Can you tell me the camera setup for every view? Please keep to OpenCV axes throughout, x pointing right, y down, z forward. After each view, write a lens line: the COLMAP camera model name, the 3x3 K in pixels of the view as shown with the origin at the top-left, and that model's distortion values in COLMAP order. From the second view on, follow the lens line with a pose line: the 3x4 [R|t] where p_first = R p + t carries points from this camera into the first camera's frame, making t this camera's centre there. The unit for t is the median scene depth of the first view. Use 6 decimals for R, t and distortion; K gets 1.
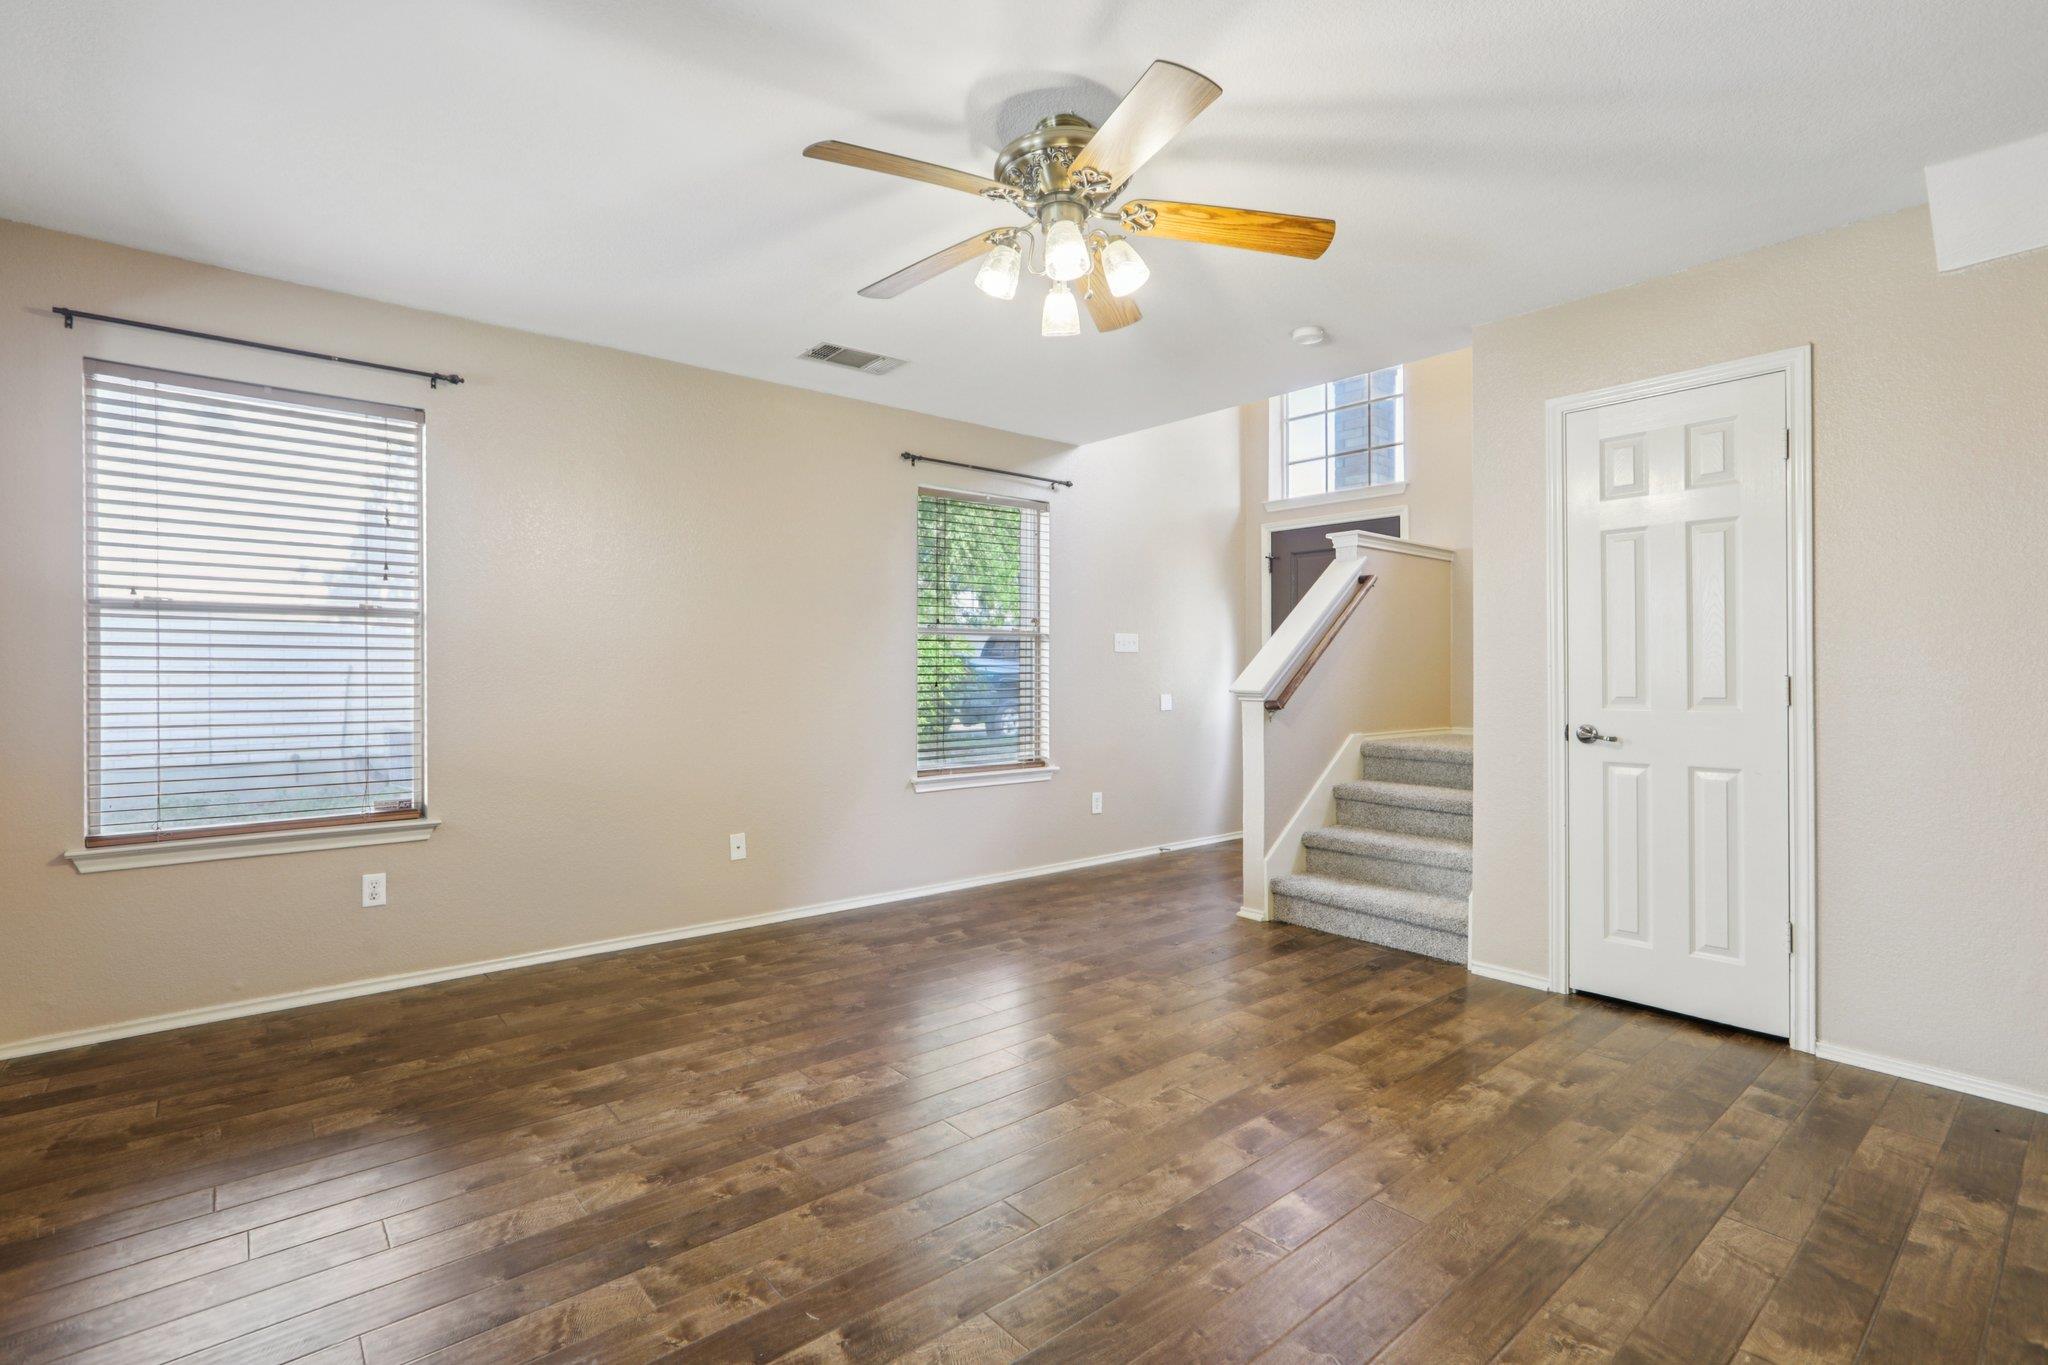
lens RADIAL K [[954.1, 0, 1020.4], [0, 954.1, 679.6], [0, 0, 1]] dist [-0.039142, 0.015917]
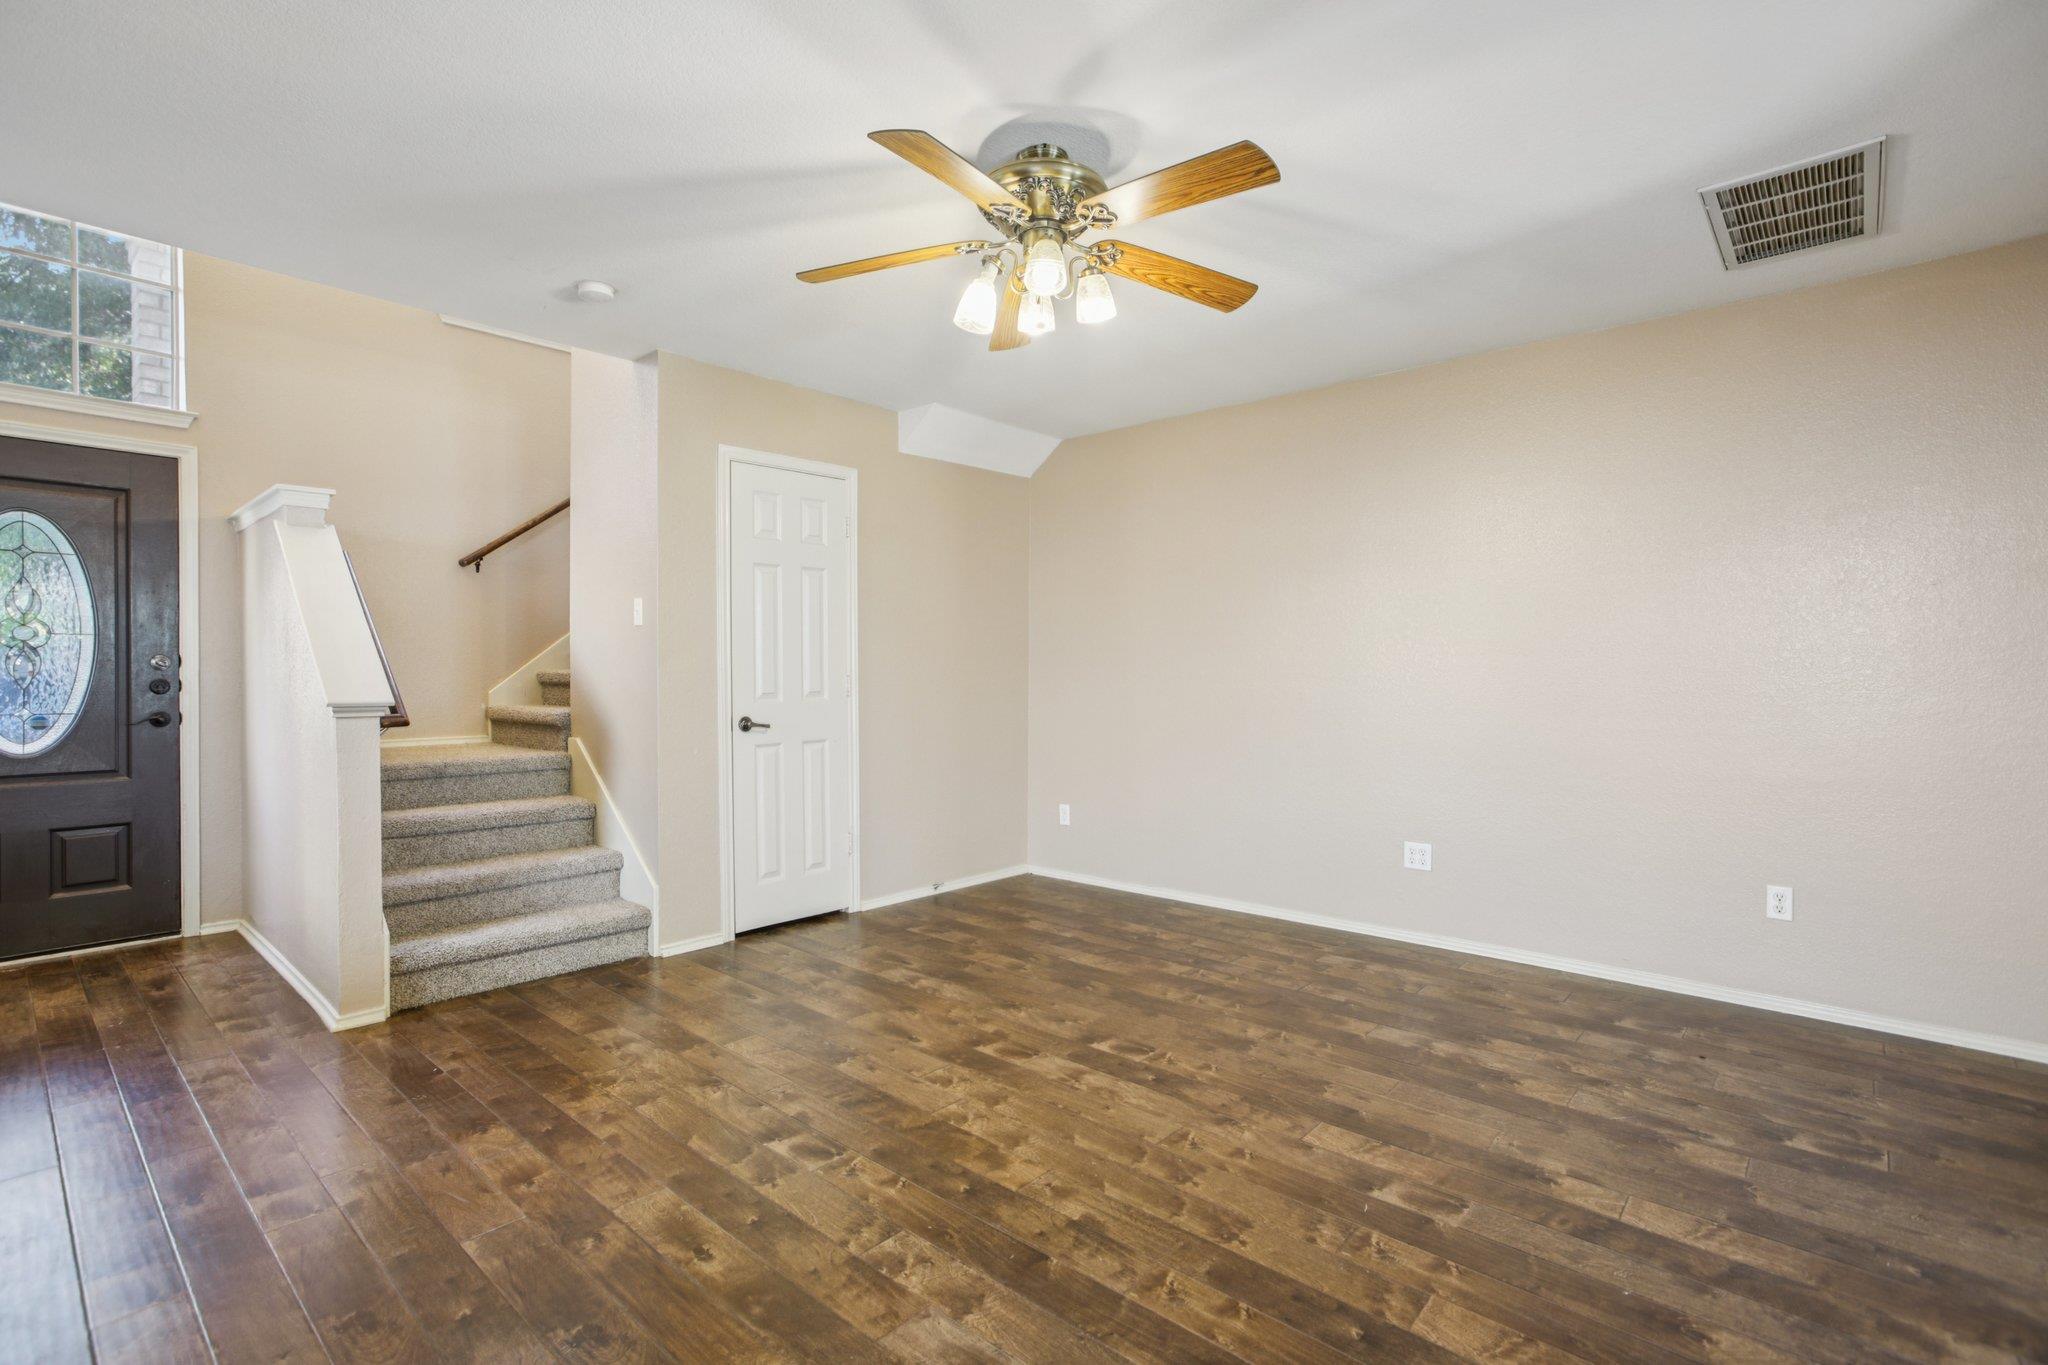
lens RADIAL K [[949.8, 0, 1022.6], [0, 949.8, 676.7], [0, 0, 1]] dist [-0.042851, 0.018540]
pose [[-0.142575, -0.008020, 0.989751, -0.801183], [0.009800, 0.999907, 0.009514, -0.014532], [-0.989735, 0.011056, -0.142483, 0.952120]]
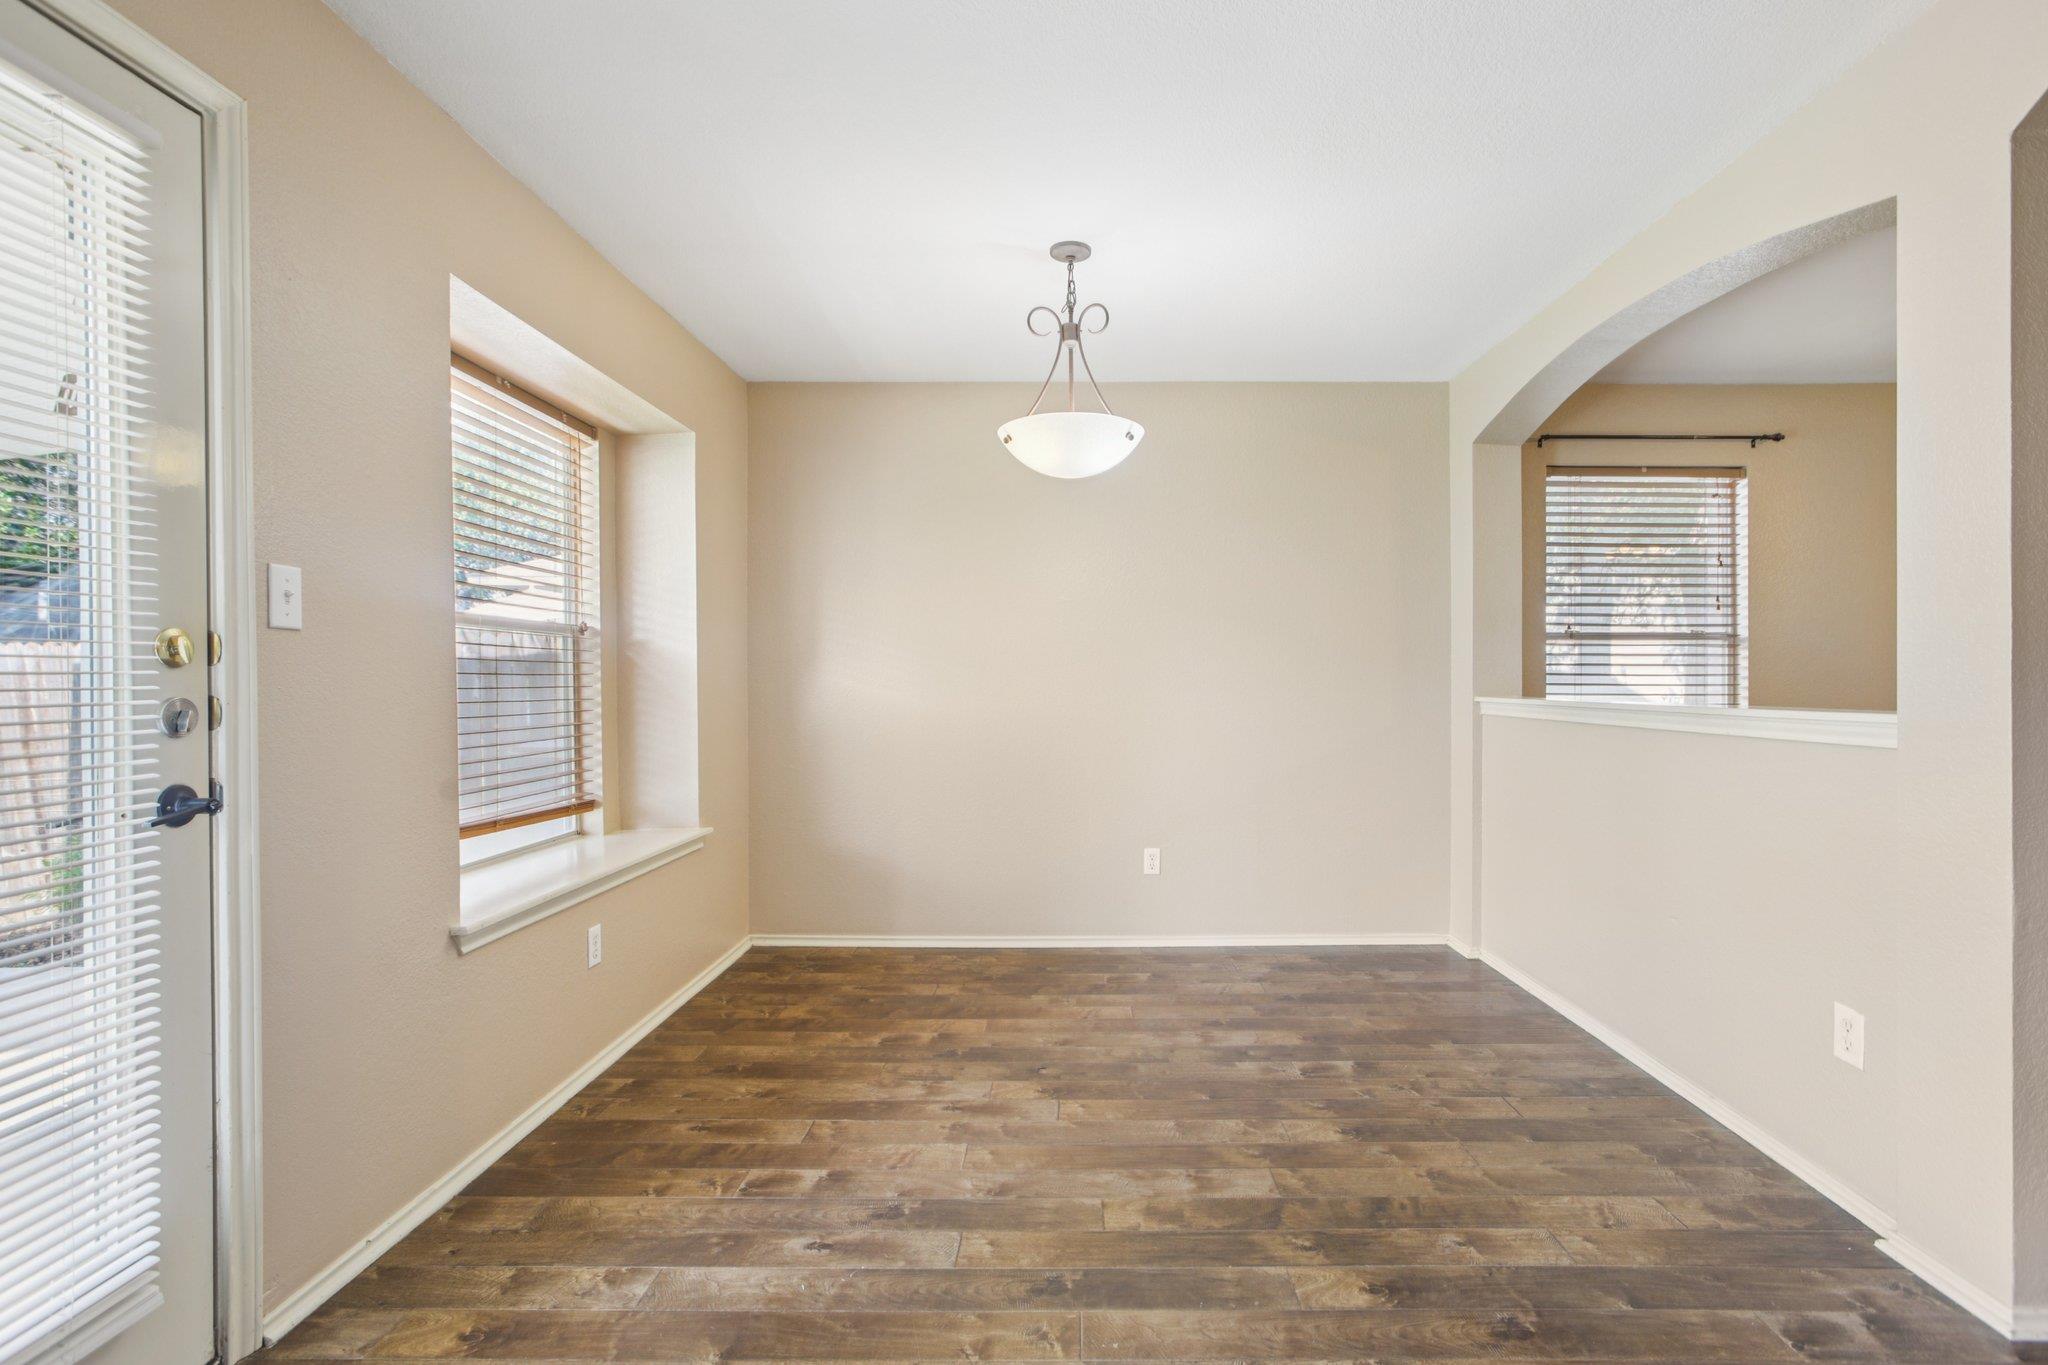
lens RADIAL K [[949.8, 0, 1022.6], [0, 949.8, 676.7], [0, 0, 1]] dist [-0.042851, 0.018540]
pose [[0.753581, -0.001289, -0.657354, -0.672395], [-0.006902, 0.999927, -0.009874, -0.000504], [0.657319, 0.011978, 0.753517, -0.615893]]
